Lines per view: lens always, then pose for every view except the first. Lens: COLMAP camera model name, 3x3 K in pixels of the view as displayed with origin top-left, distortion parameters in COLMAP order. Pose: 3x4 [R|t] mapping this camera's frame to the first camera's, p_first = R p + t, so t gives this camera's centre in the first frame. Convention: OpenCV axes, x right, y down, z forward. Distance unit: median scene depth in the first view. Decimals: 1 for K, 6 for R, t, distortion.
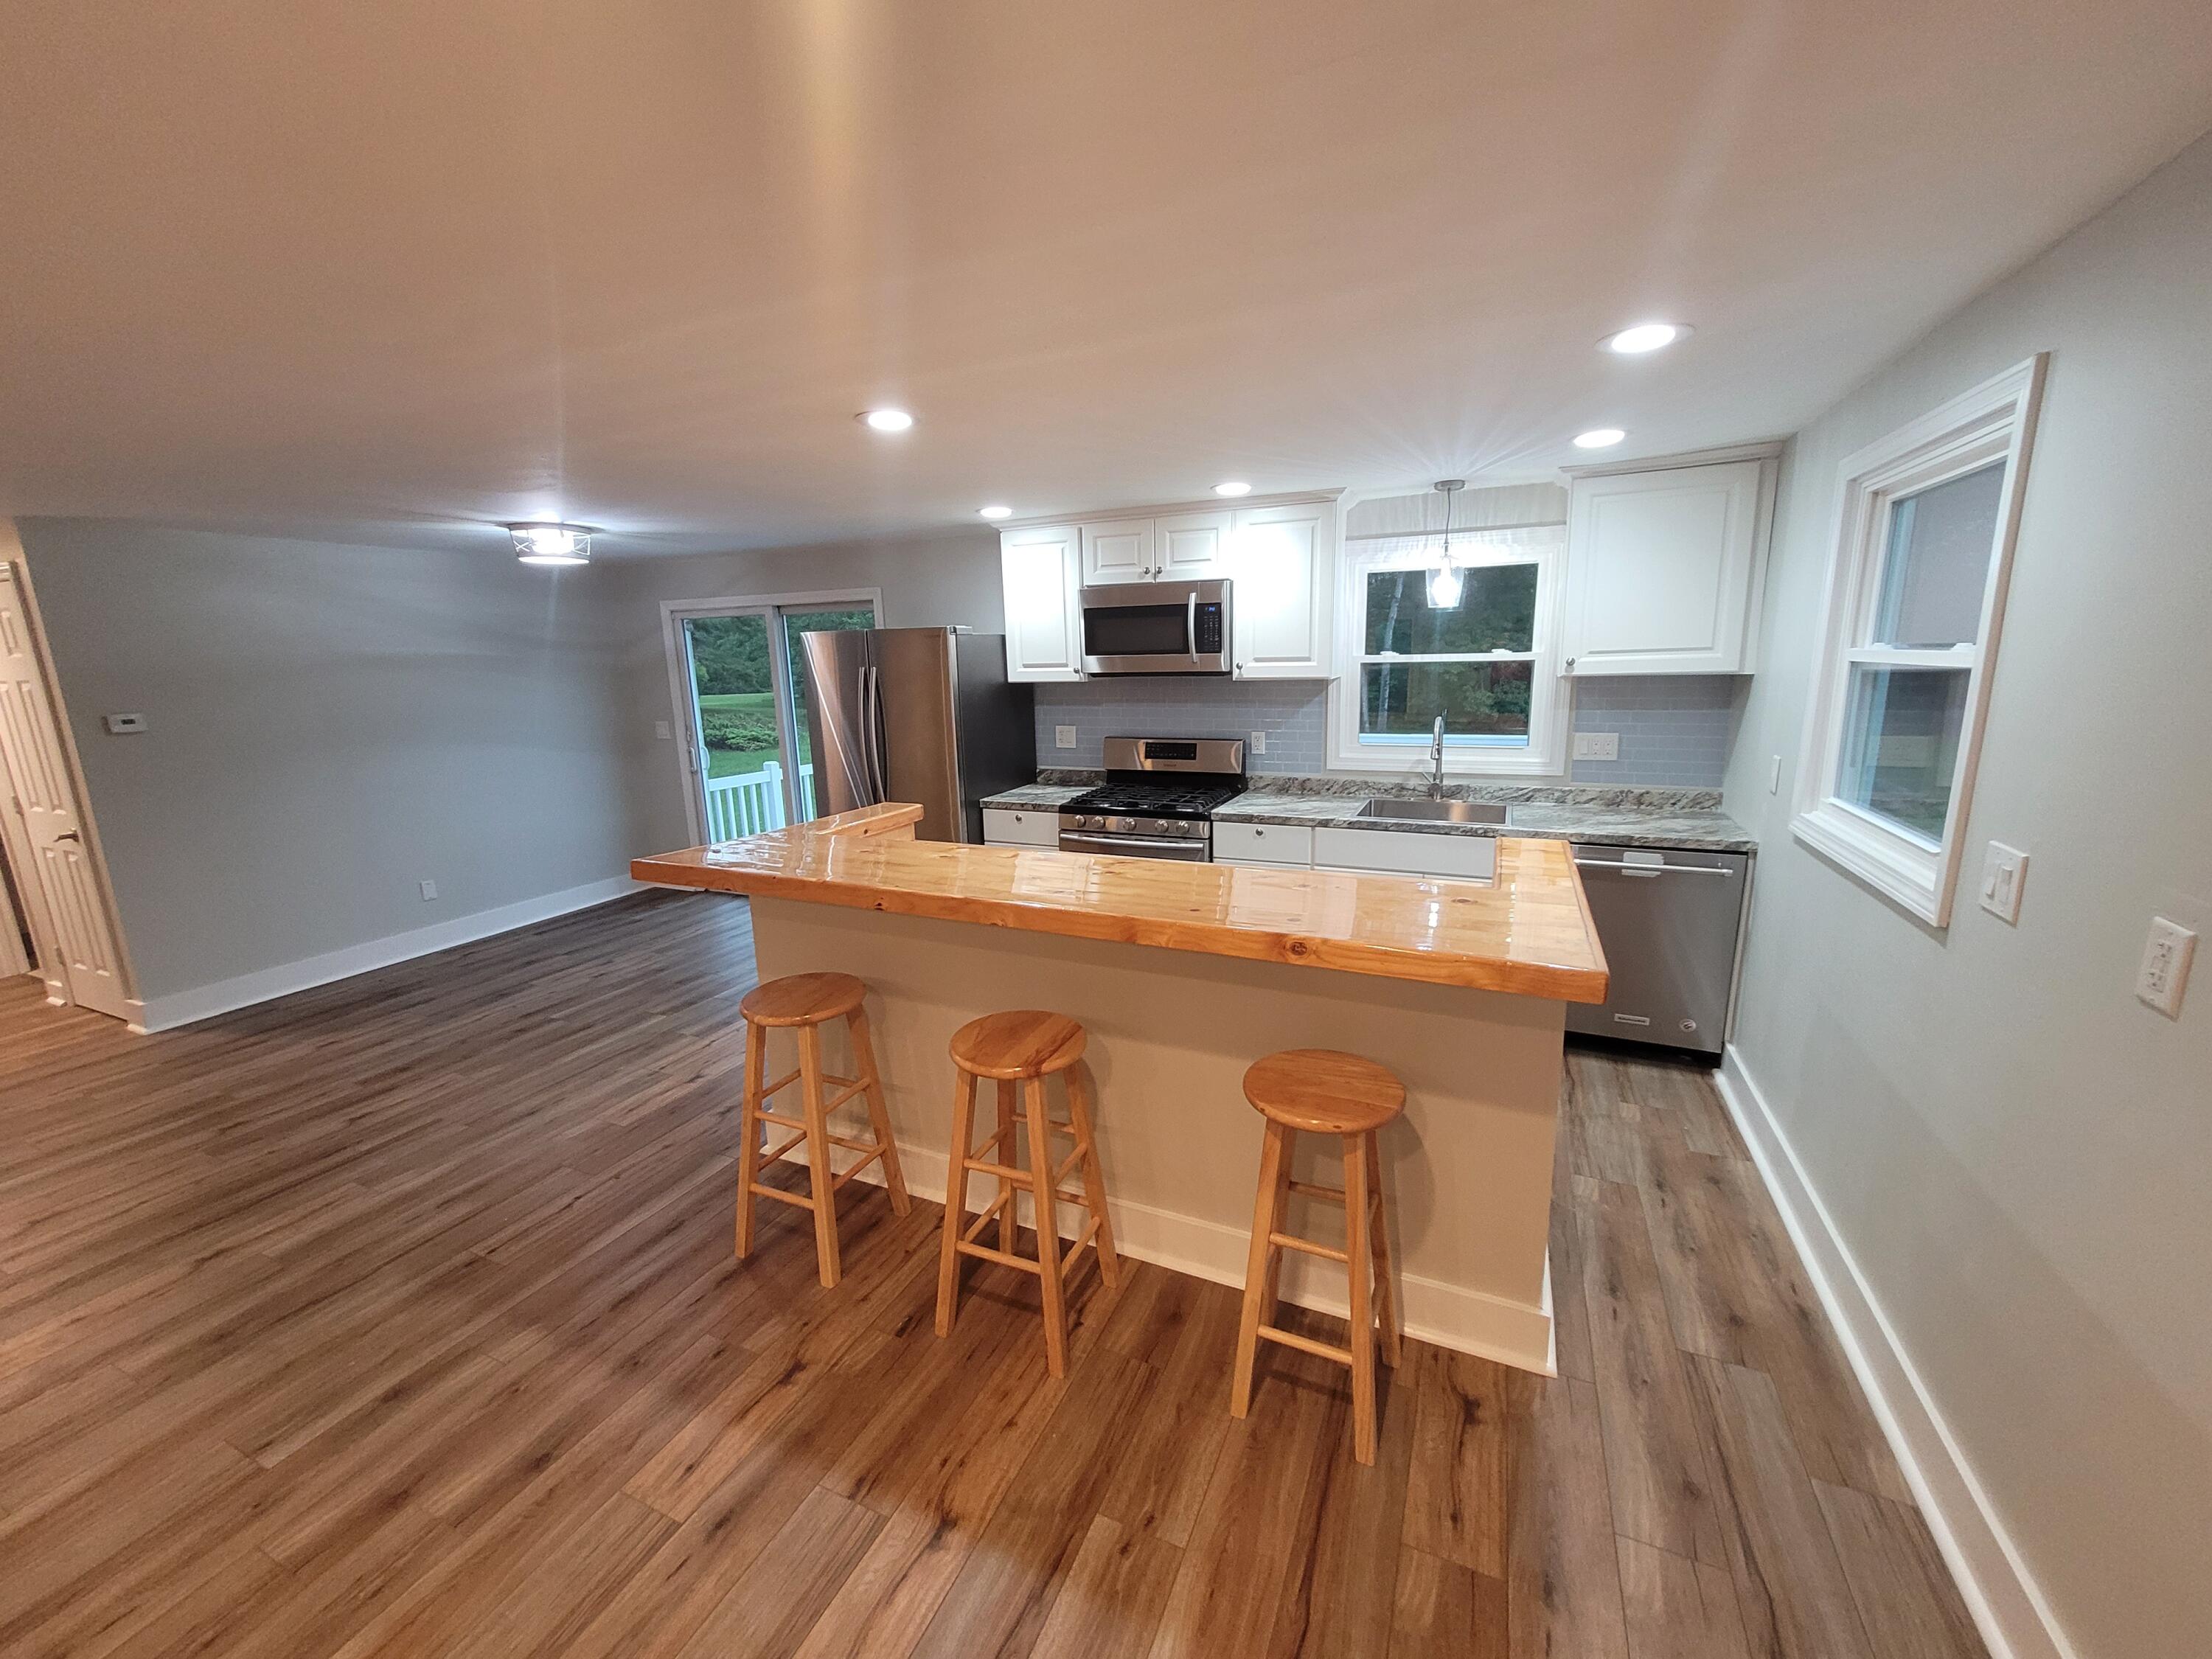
lens RADIAL K [[860.9, 0, 1111.4], [0, 860.9, 832.1], [0, 0, 1]] dist [0.003108, -0.000462]
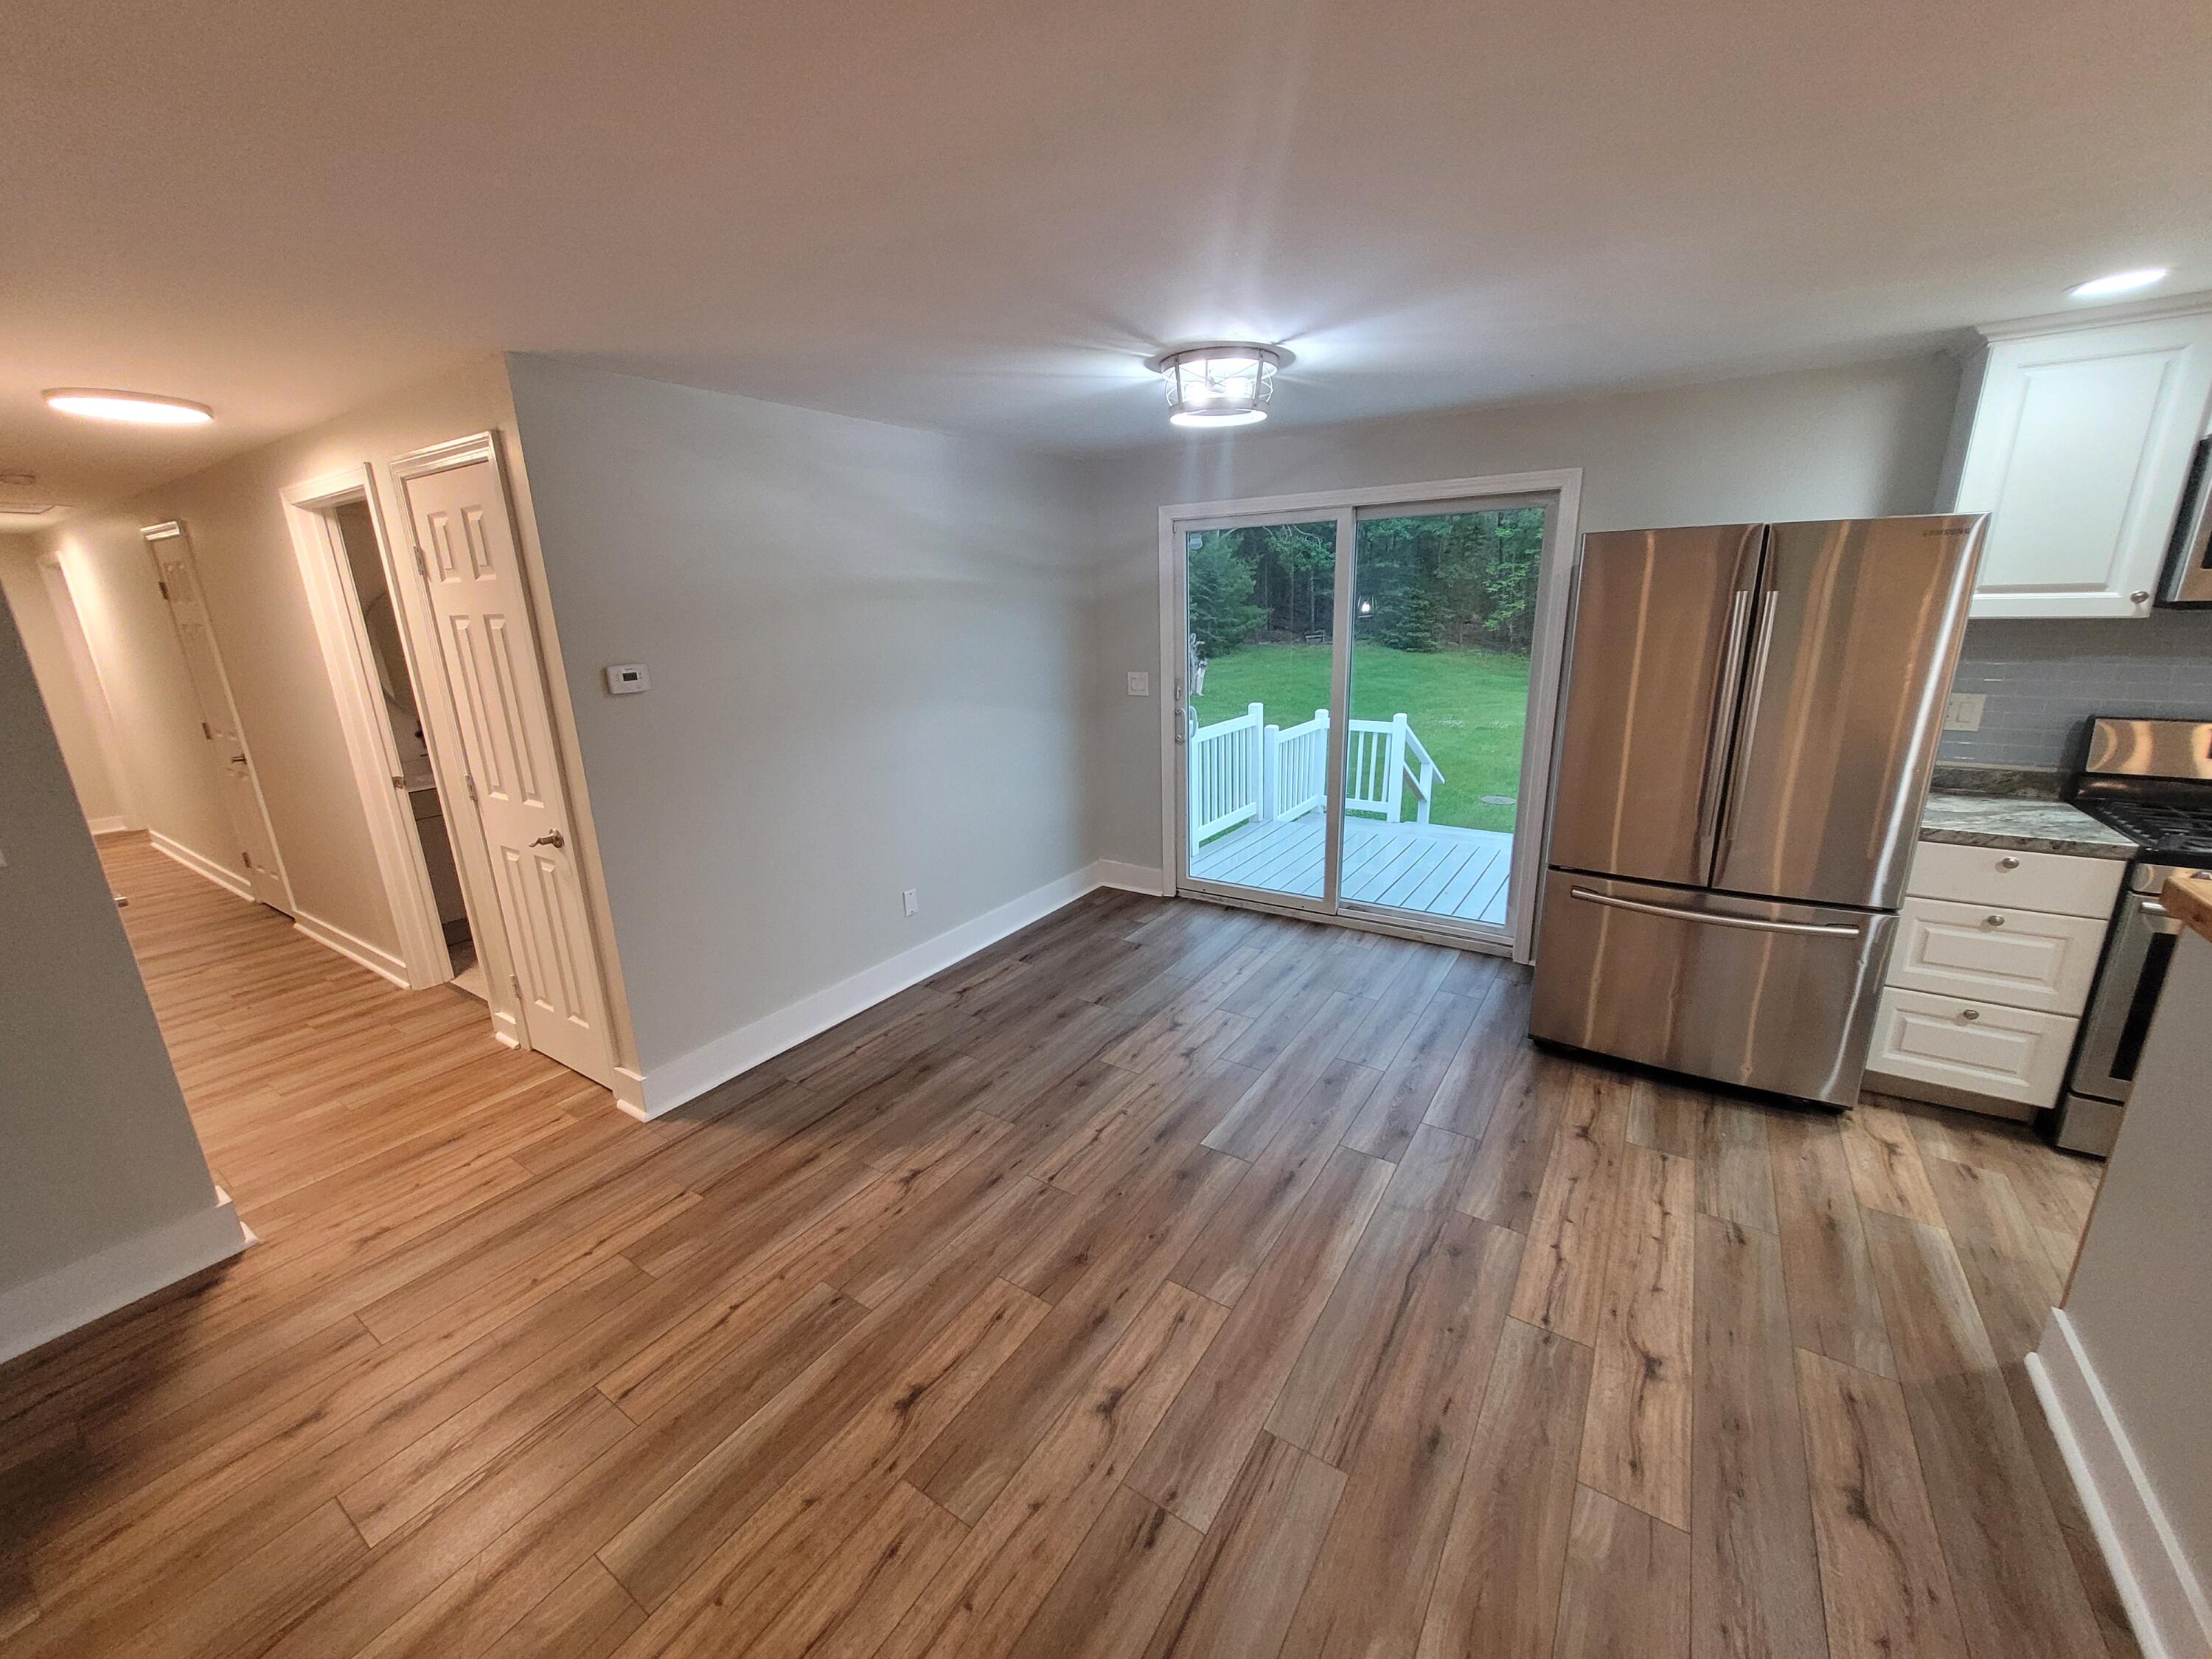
lens RADIAL K [[860.9, 0, 1110.7], [0, 860.9, 831.3], [0, 0, 1]] dist [0.003108, -0.000462]
pose [[0.987018, 0.040290, -0.155473, -0.615867], [-0.029924, 0.997206, 0.068445, -0.060135], [0.157796, -0.062904, 0.985466, 0.362886]]
